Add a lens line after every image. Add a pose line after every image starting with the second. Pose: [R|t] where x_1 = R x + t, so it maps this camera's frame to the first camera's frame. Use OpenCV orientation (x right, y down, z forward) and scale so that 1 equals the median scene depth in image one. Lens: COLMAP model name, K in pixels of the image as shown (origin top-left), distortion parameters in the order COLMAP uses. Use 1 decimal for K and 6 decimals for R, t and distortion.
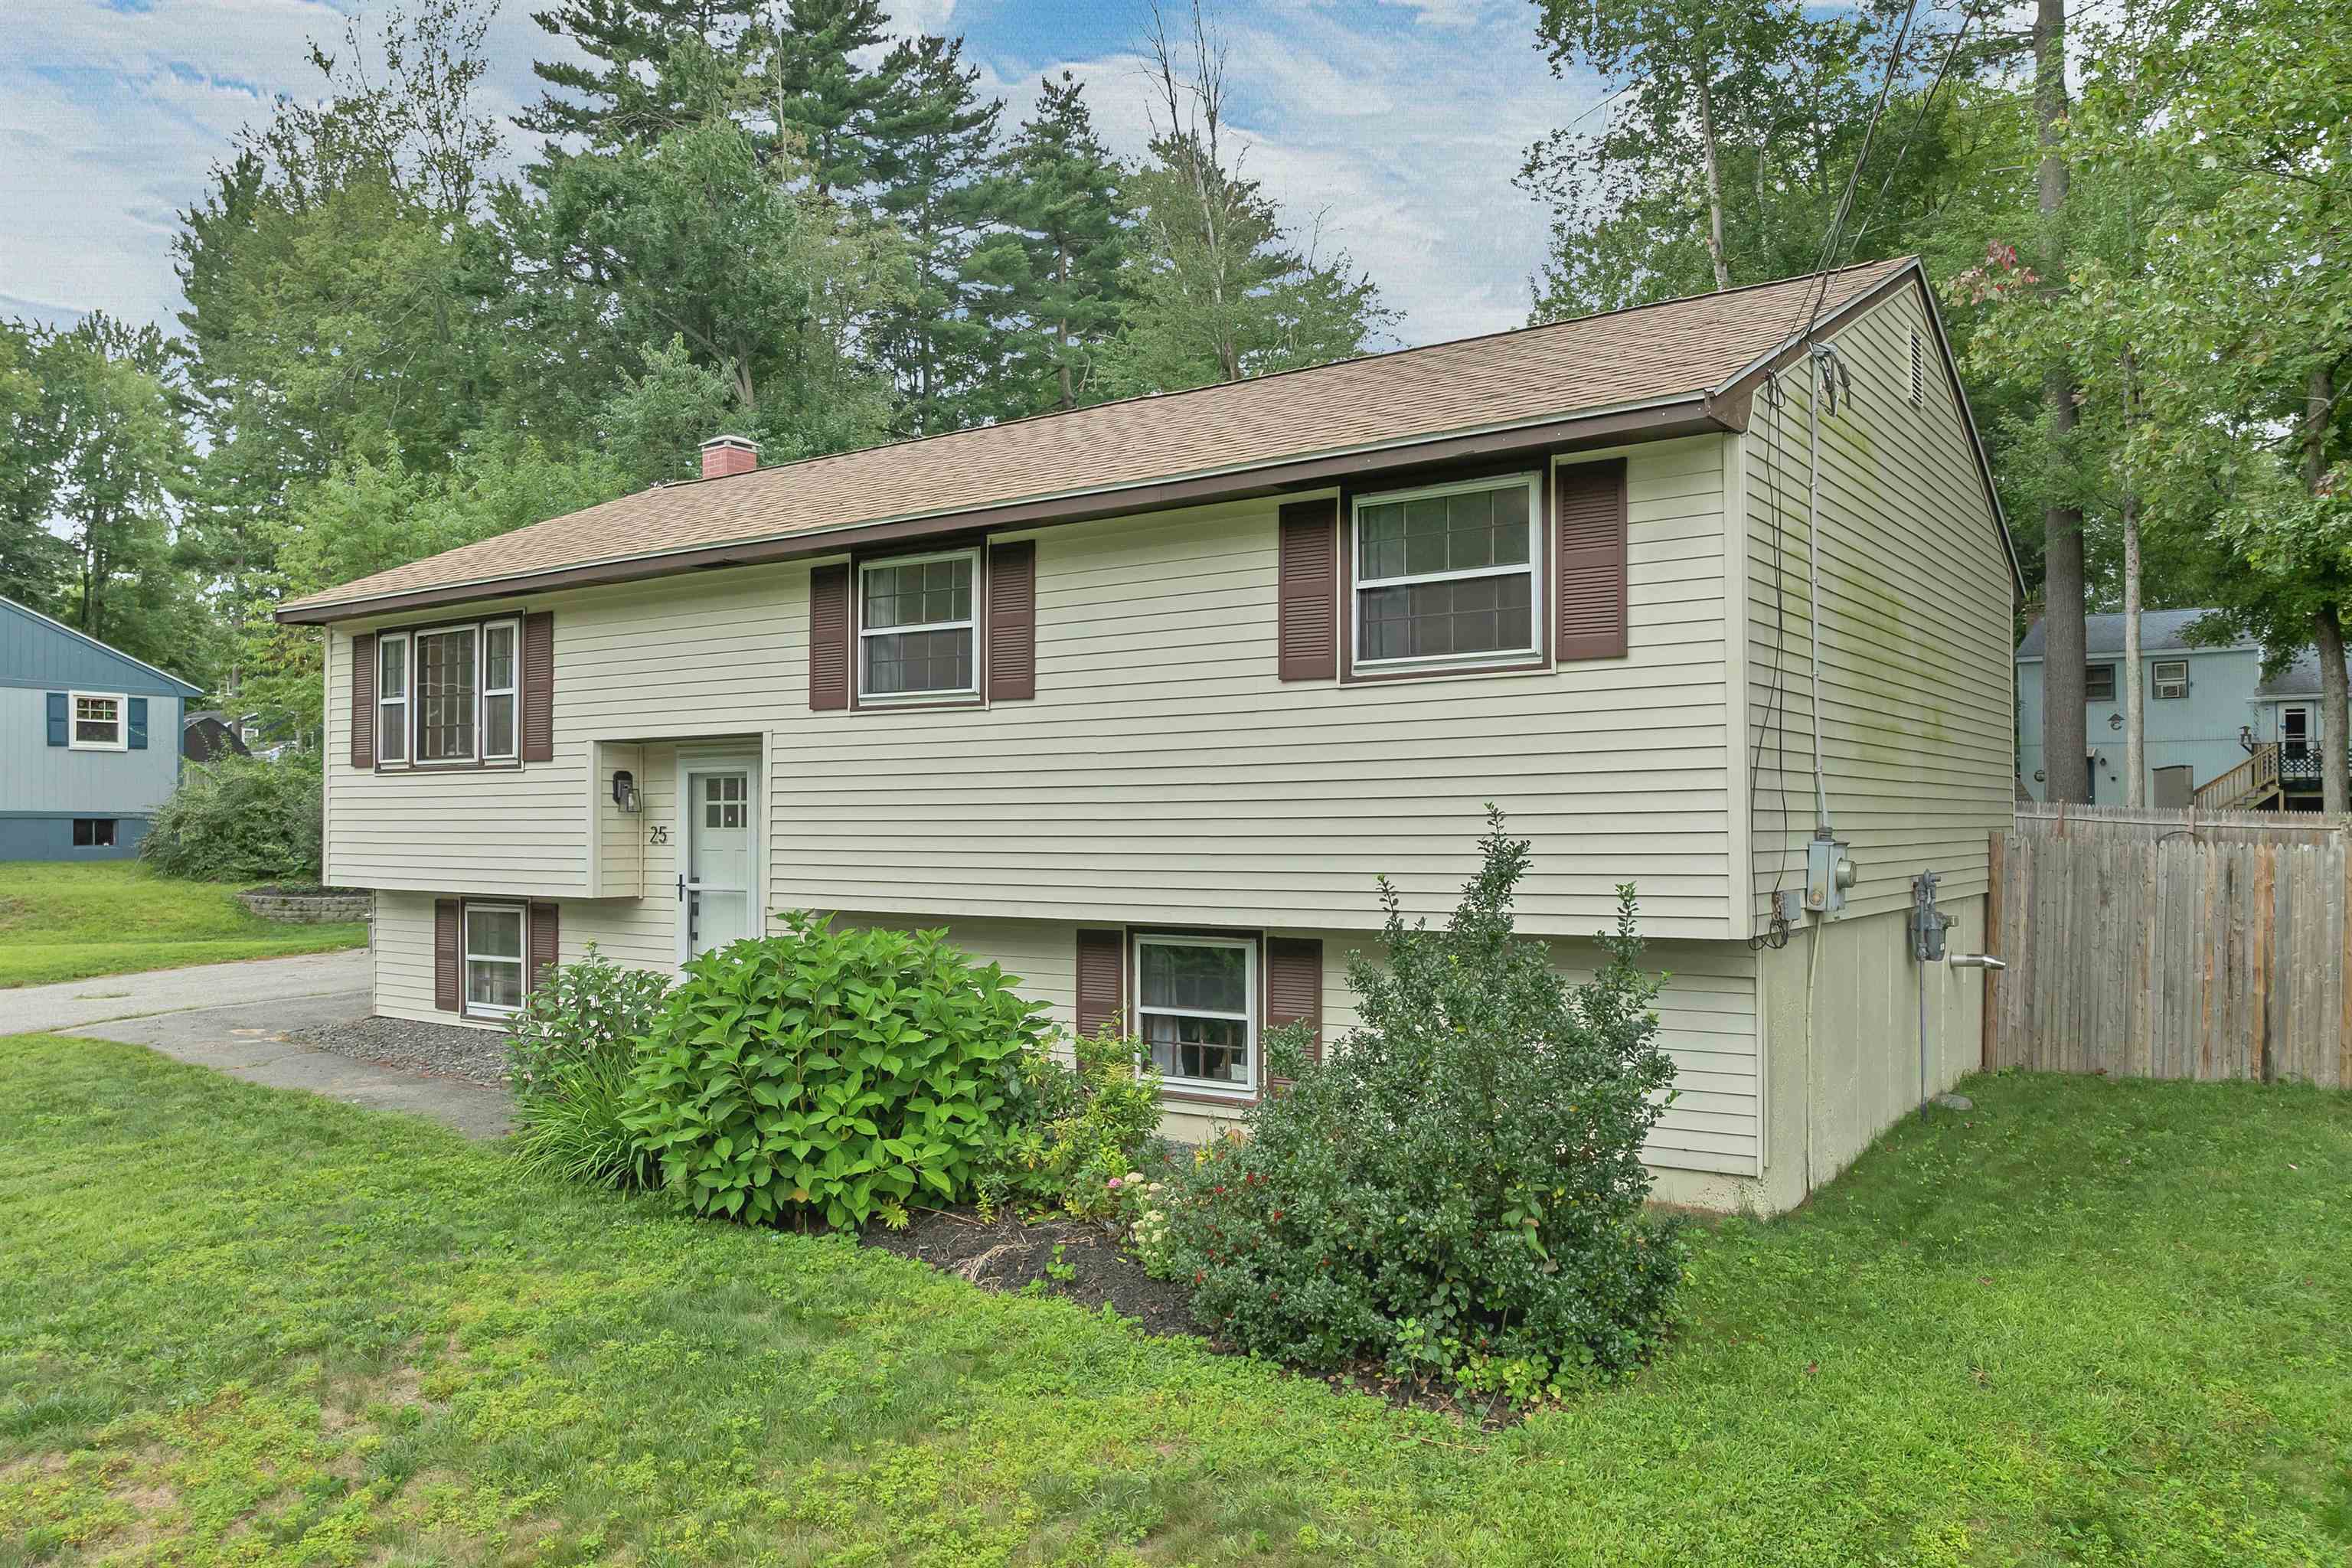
lens RADIAL K [[1700.7, 0, 1176.0], [0, 1700.7, 784.0], [0, 0, 1]] dist [-0.037706, -0.001248]
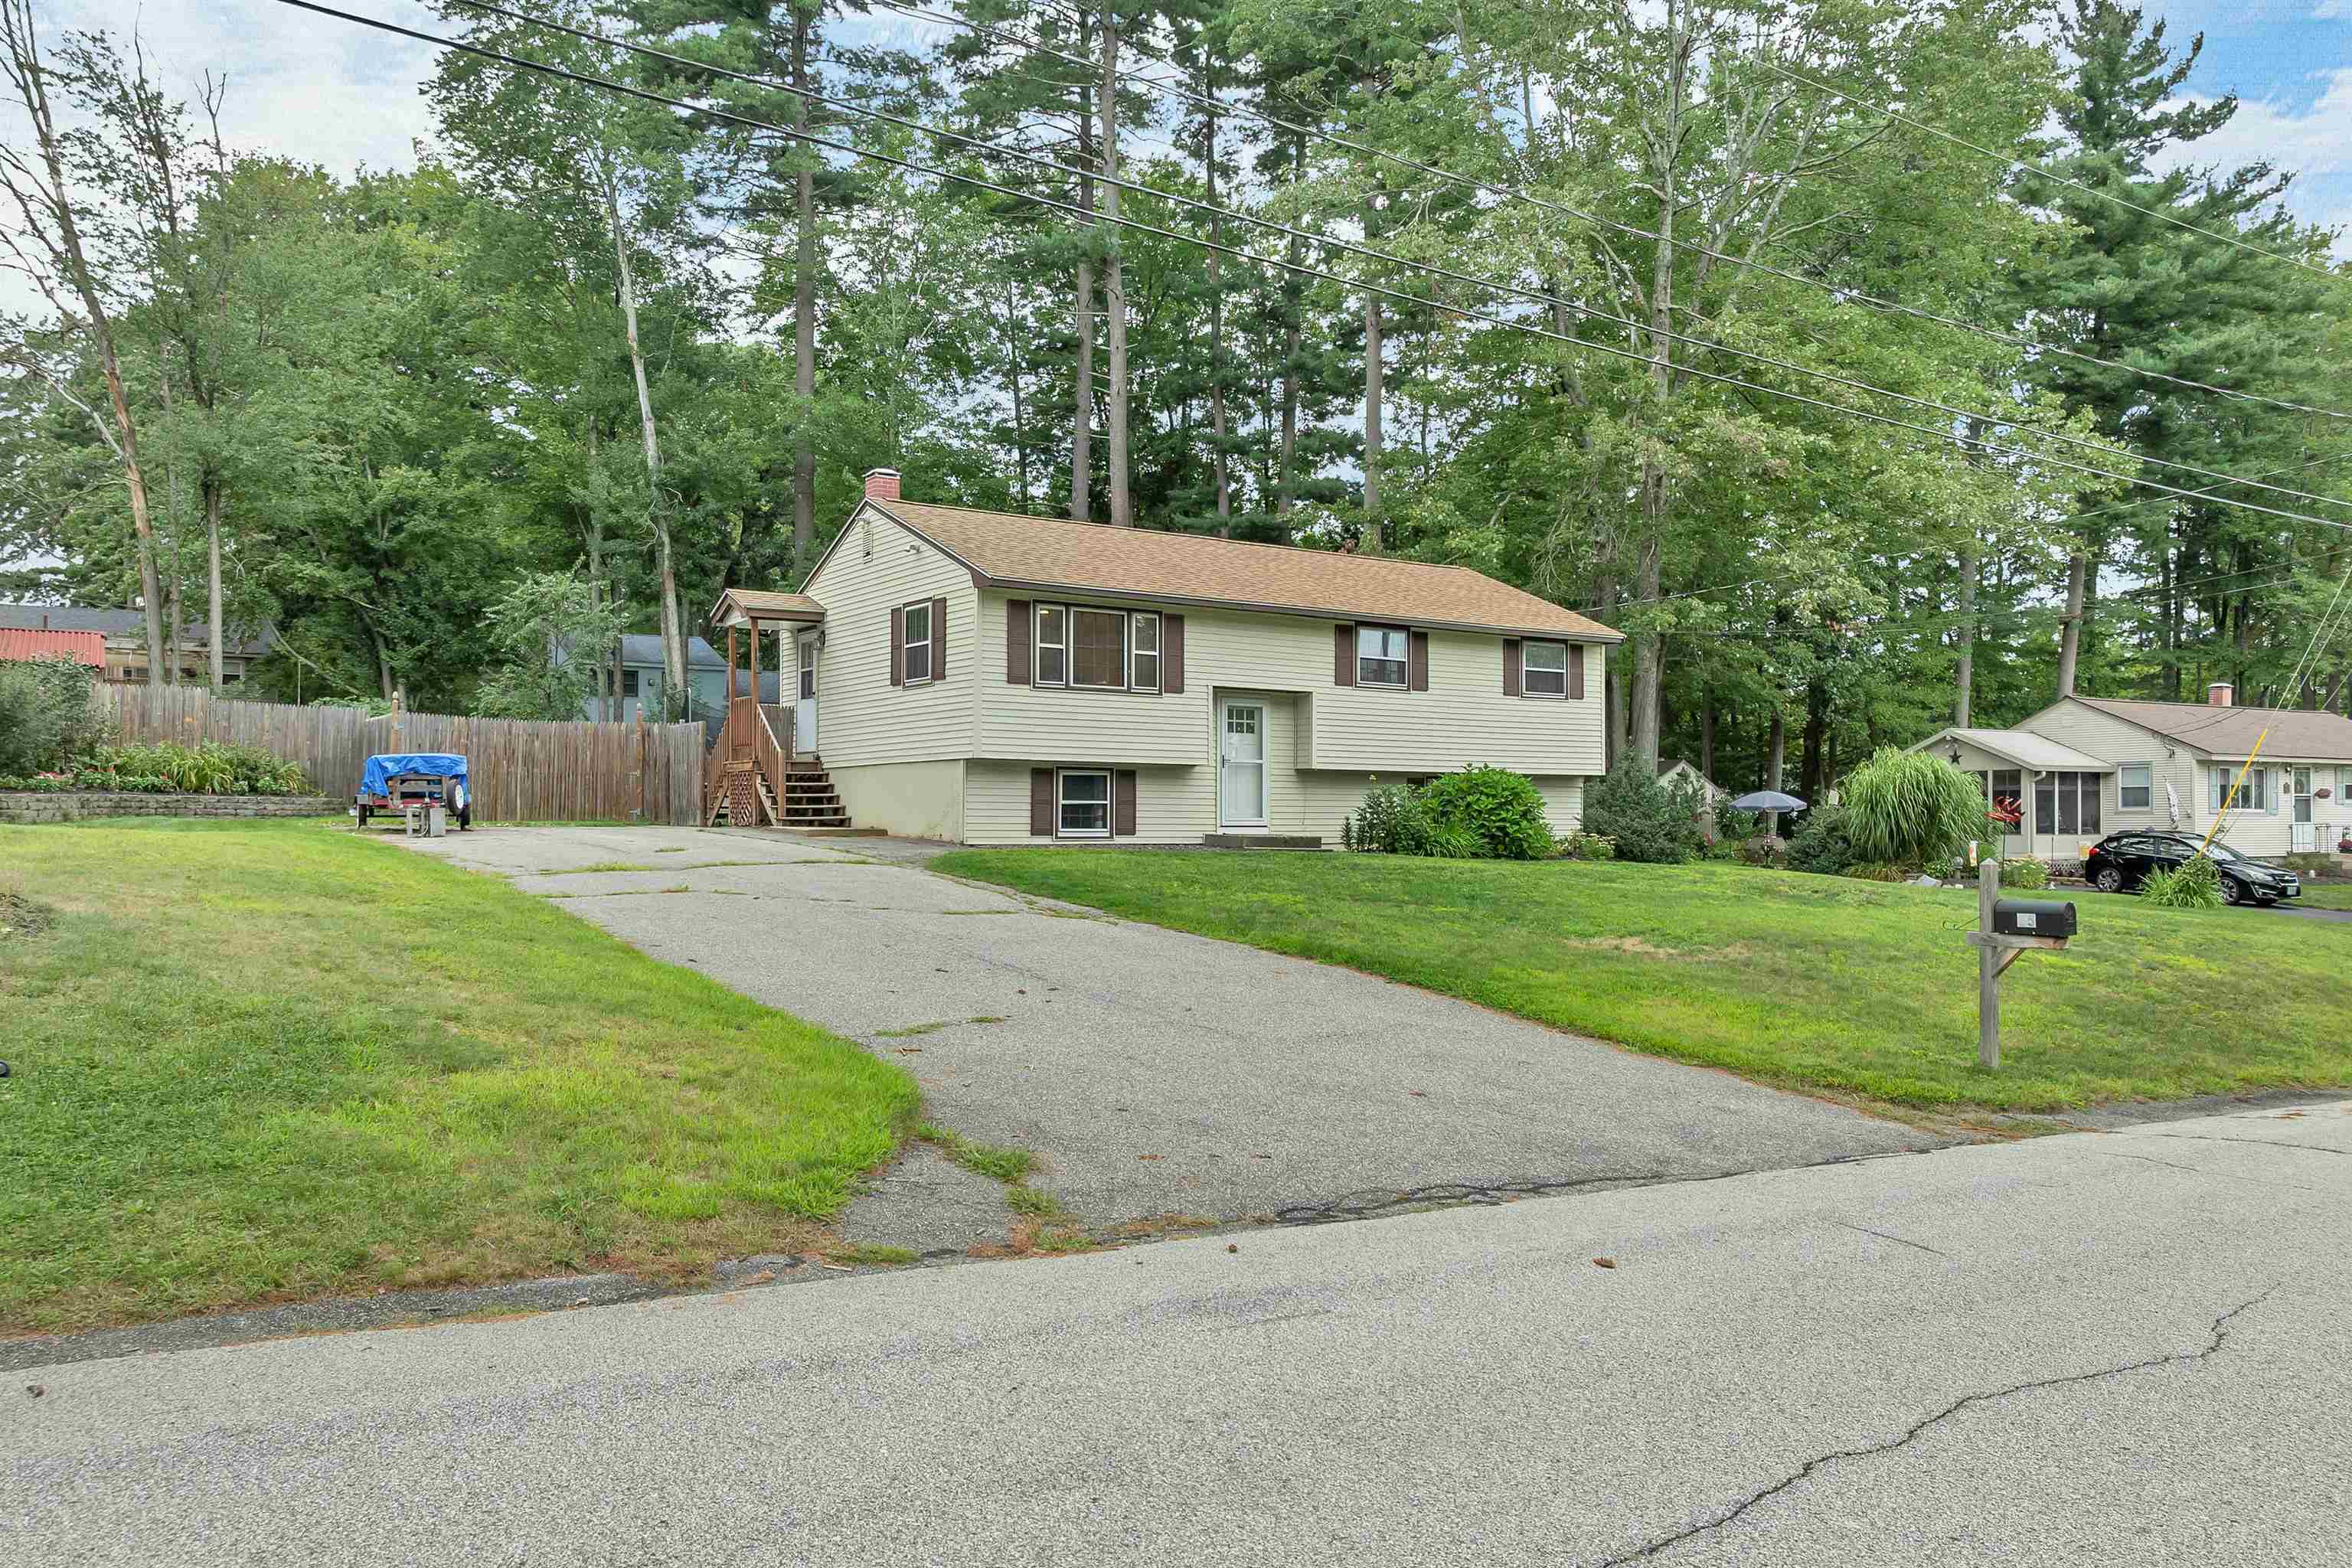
lens RADIAL K [[1700.7, 0, 1176.0], [0, 1700.7, 784.0], [0, 0, 1]] dist [-0.037706, -0.001248]
pose [[0.346745, 0.029062, 0.937509, -2.212005], [-0.022590, 0.999489, -0.022628, 0.134974], [-0.937687, -0.013332, 0.347224, 0.344863]]
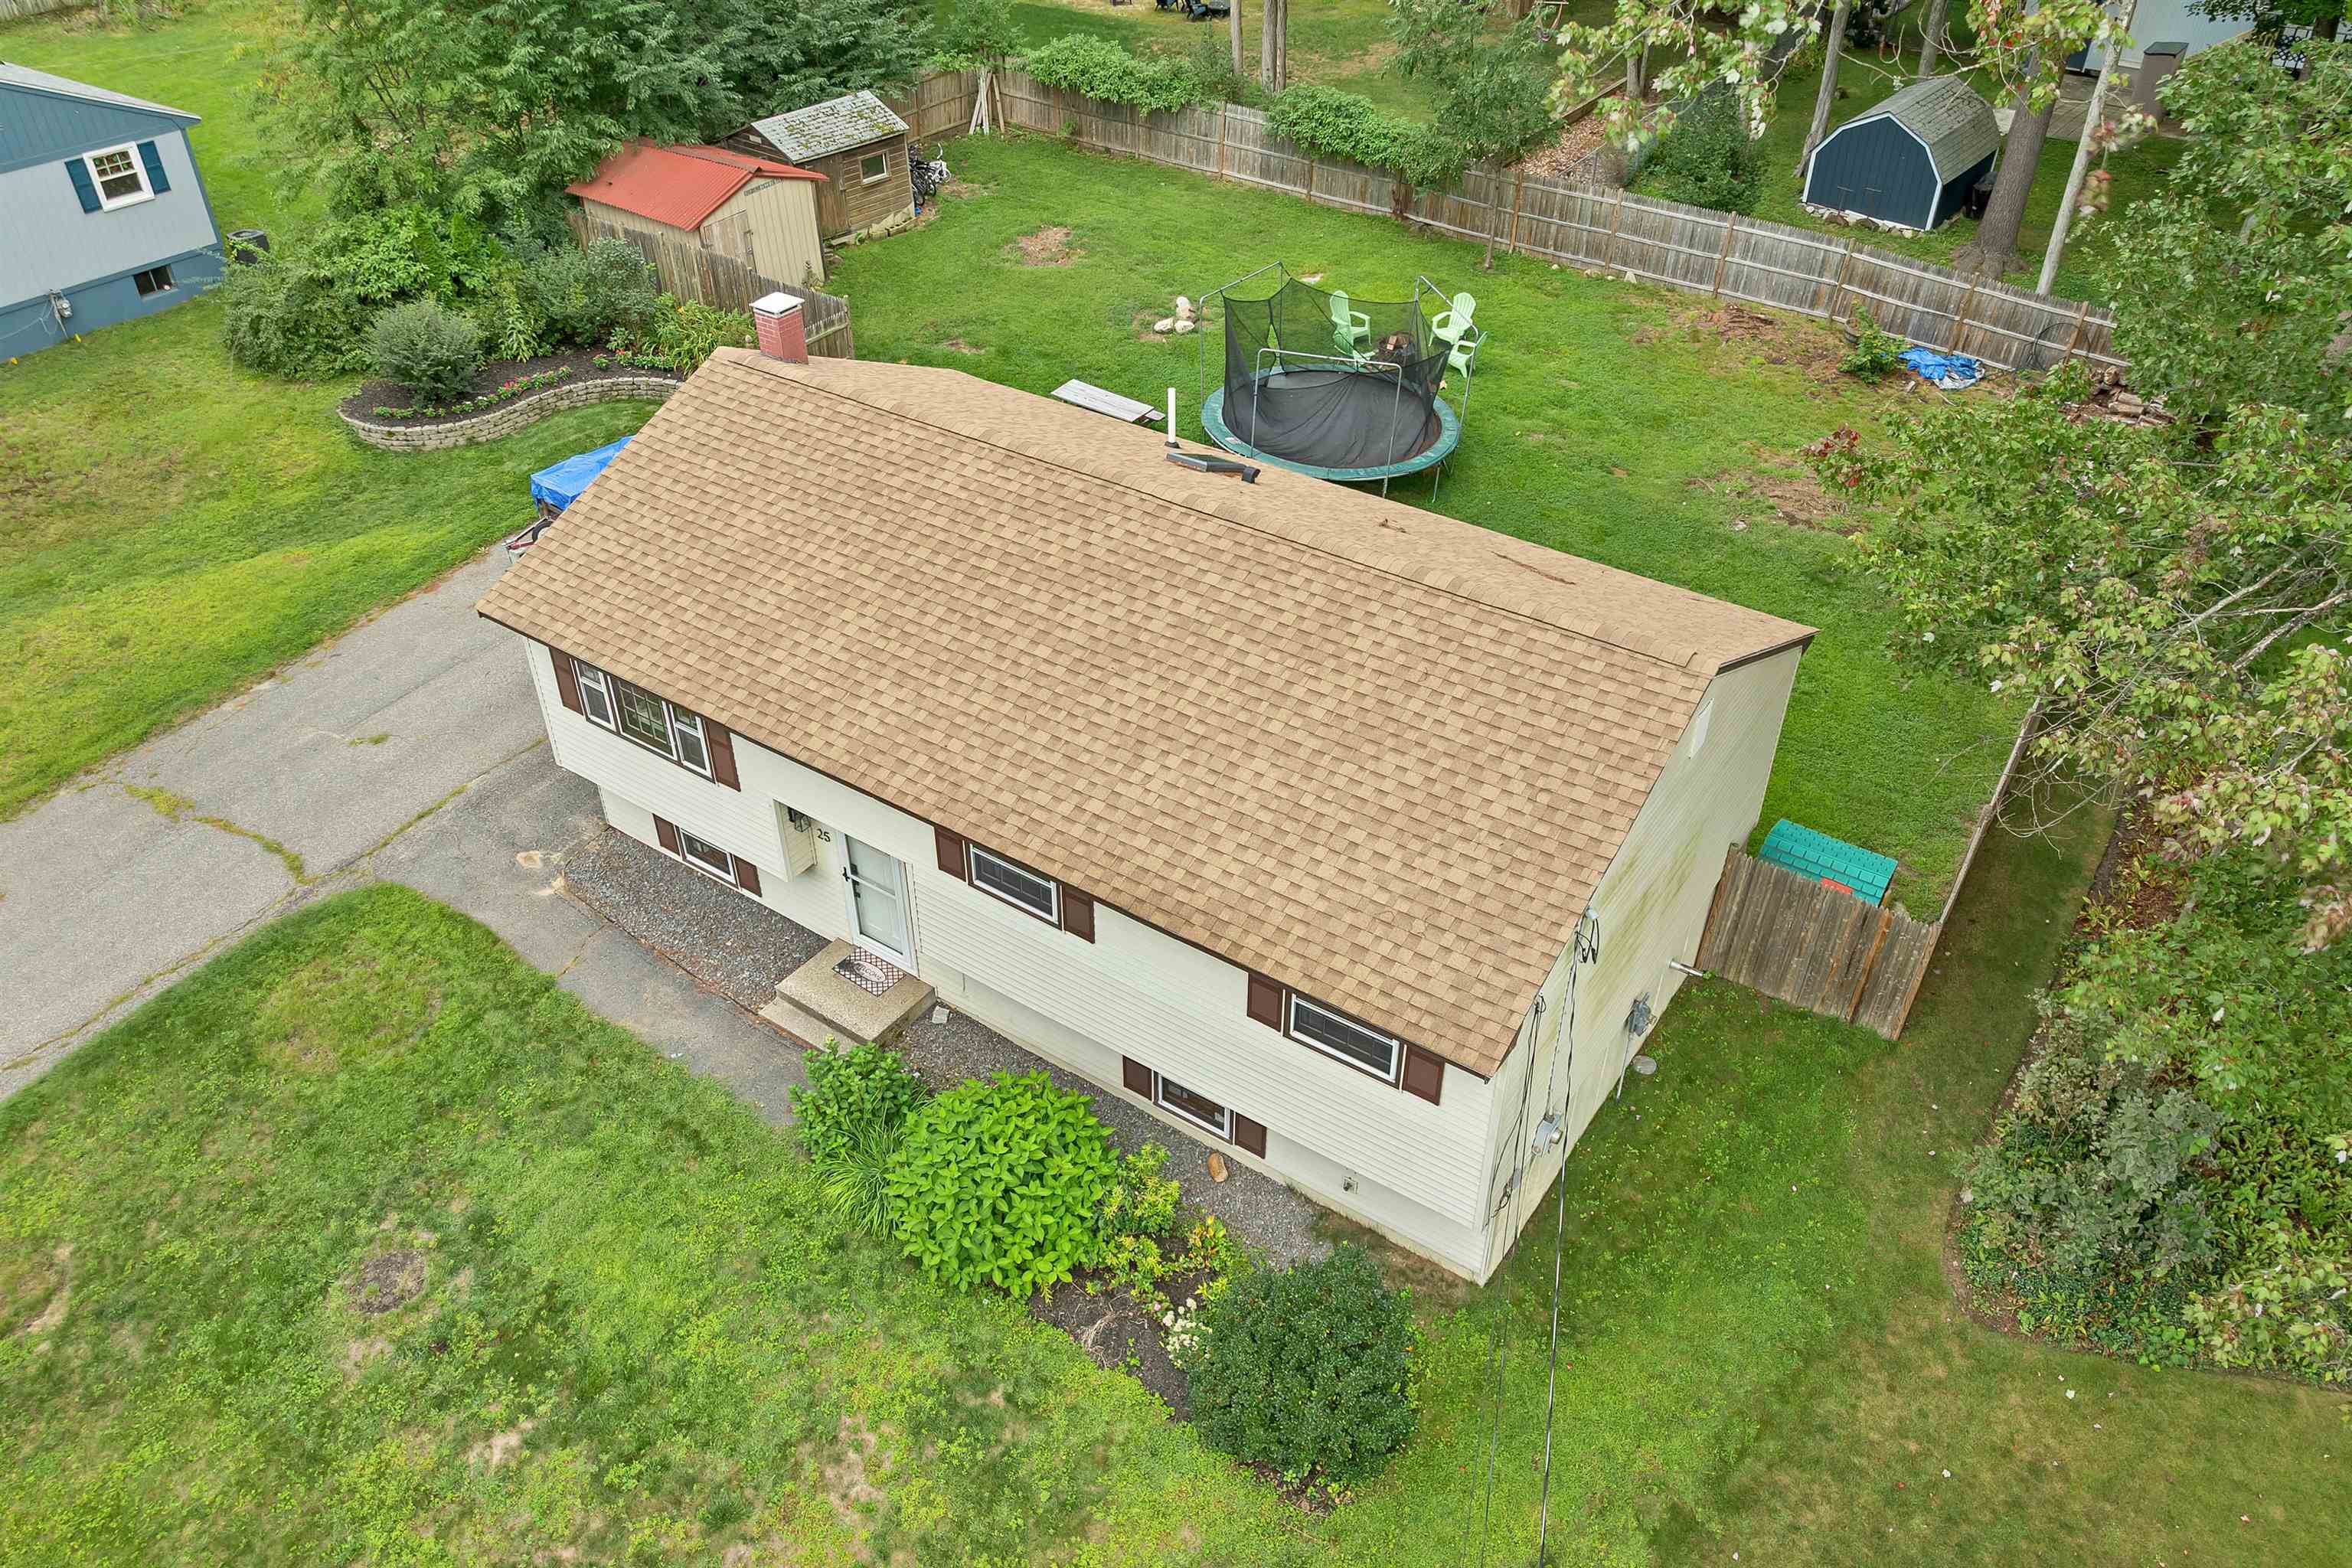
lens RADIAL K [[1699.8, 0, 1176.0], [0, 1699.8, 784.0], [0, 0, 1]] dist [-0.038183, 0.010173]
pose [[0.999875, -0.006791, 0.014262, -0.023332], [-0.003353, 0.791068, 0.611719, -0.909788], [-0.015436, -0.611691, 0.790946, -0.131234]]
